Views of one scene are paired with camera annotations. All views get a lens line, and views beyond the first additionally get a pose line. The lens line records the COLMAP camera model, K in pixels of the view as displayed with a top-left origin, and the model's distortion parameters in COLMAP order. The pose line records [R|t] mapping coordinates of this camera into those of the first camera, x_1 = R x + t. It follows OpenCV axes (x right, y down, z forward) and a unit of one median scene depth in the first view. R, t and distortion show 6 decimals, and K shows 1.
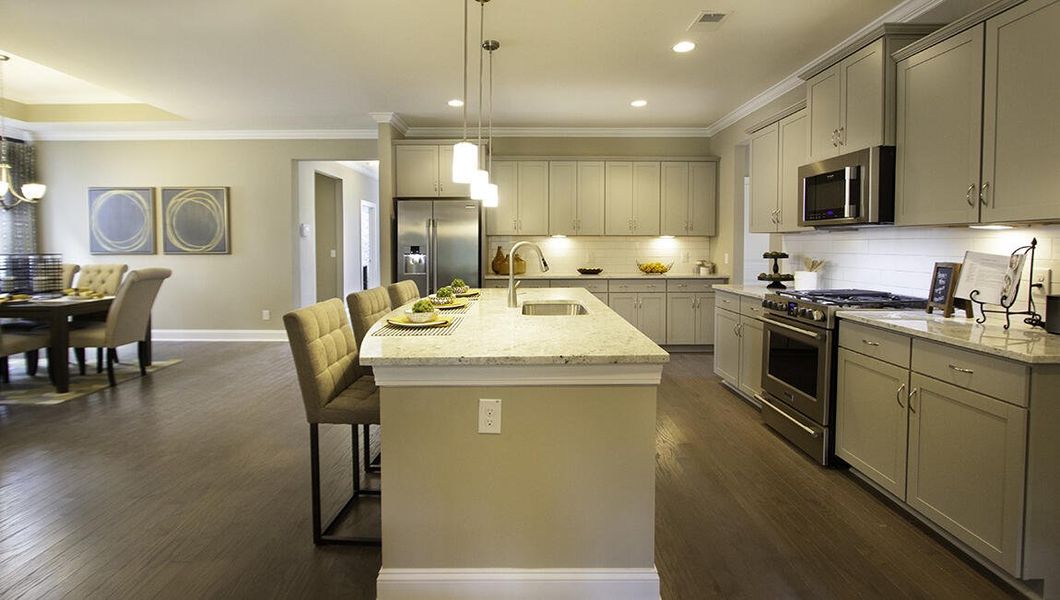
lens RADIAL K [[479.0, 0, 529.7], [0, 479.0, 261.2], [0, 0, 1]] dist [-0.000846, -0.000195]
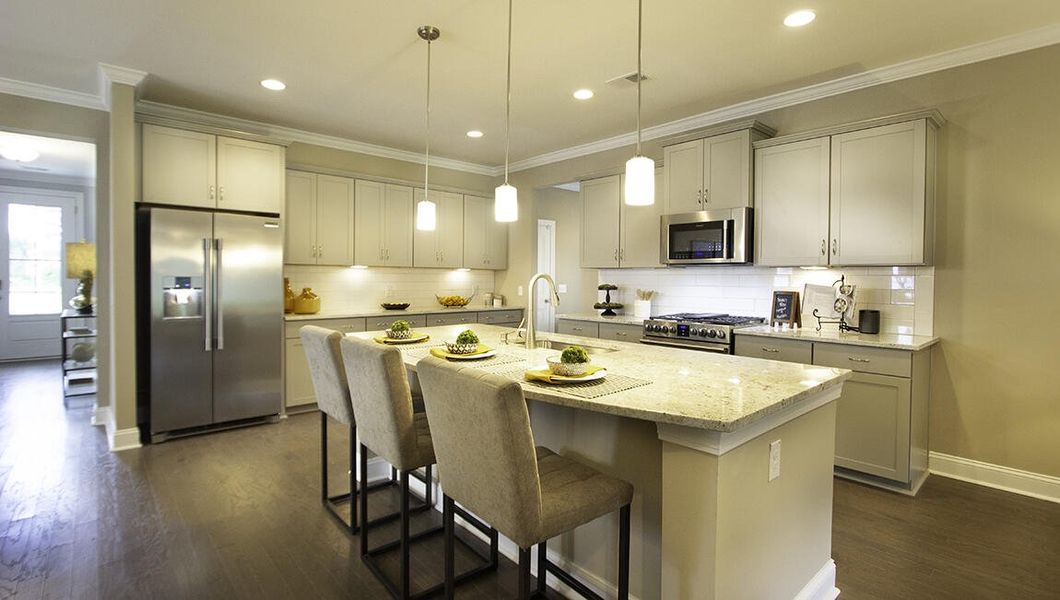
lens RADIAL K [[487.9, 0, 512.1], [0, 487.9, 295.6], [0, 0, 1]] dist [0.001623, 0.000098]
pose [[0.772570, -0.017111, 0.634698, -0.382935], [0.015770, 0.999846, 0.007760, -0.004349], [-0.634733, 0.004014, 0.772721, 0.199444]]
